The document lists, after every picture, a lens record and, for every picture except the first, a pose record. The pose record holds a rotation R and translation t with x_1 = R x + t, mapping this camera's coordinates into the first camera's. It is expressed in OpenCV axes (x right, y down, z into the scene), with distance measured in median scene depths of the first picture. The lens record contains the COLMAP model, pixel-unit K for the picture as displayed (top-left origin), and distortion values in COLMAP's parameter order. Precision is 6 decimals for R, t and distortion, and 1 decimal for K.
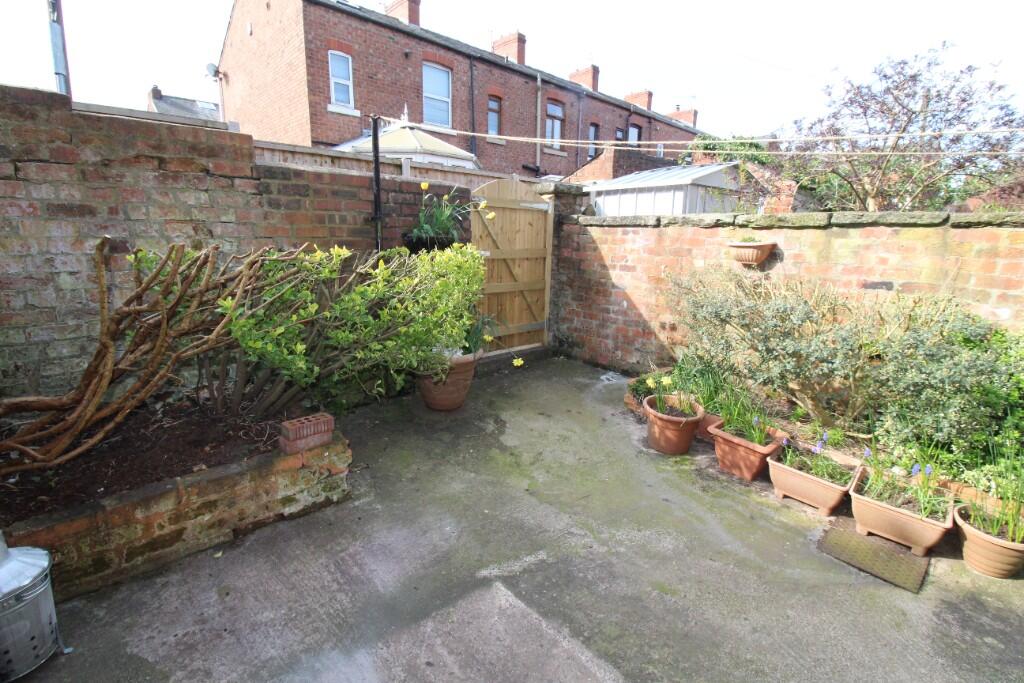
lens RADIAL K [[478.1, 0, 511.4], [0, 478.1, 340.4], [0, 0, 1]] dist [-0.009487, -0.001990]
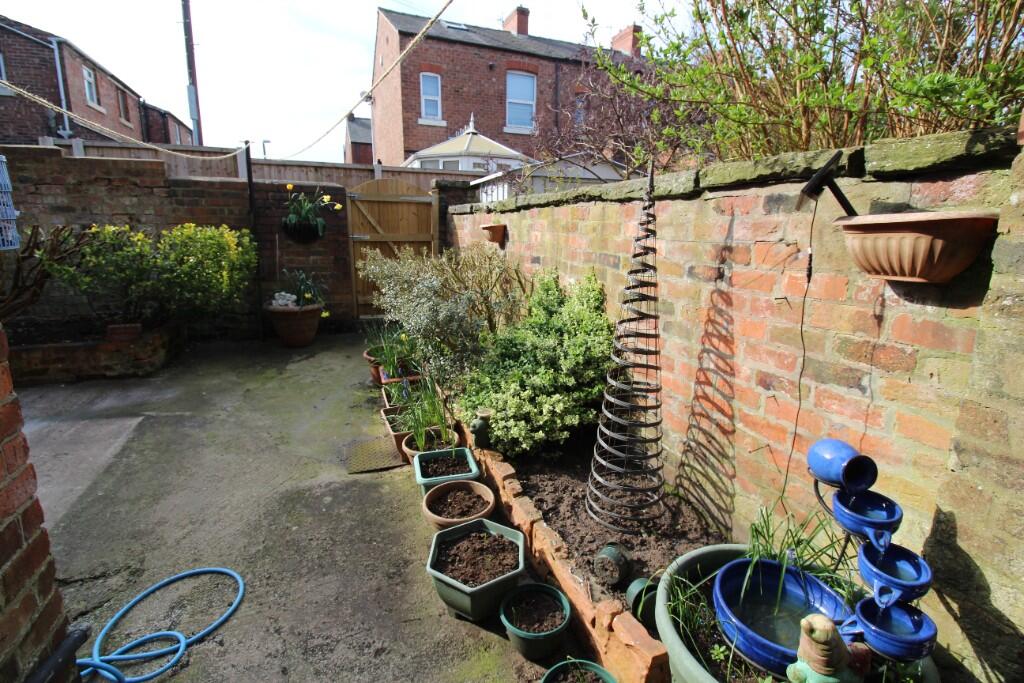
lens RADIAL K [[478.1, 0, 510.1], [0, 478.1, 341.4], [0, 0, 1]] dist [-0.009487, -0.001990]
pose [[0.925679, 0.080920, -0.369553, 0.325864], [-0.077980, 0.996692, 0.022915, 0.015754], [0.370185, 0.007606, 0.928927, -0.021146]]
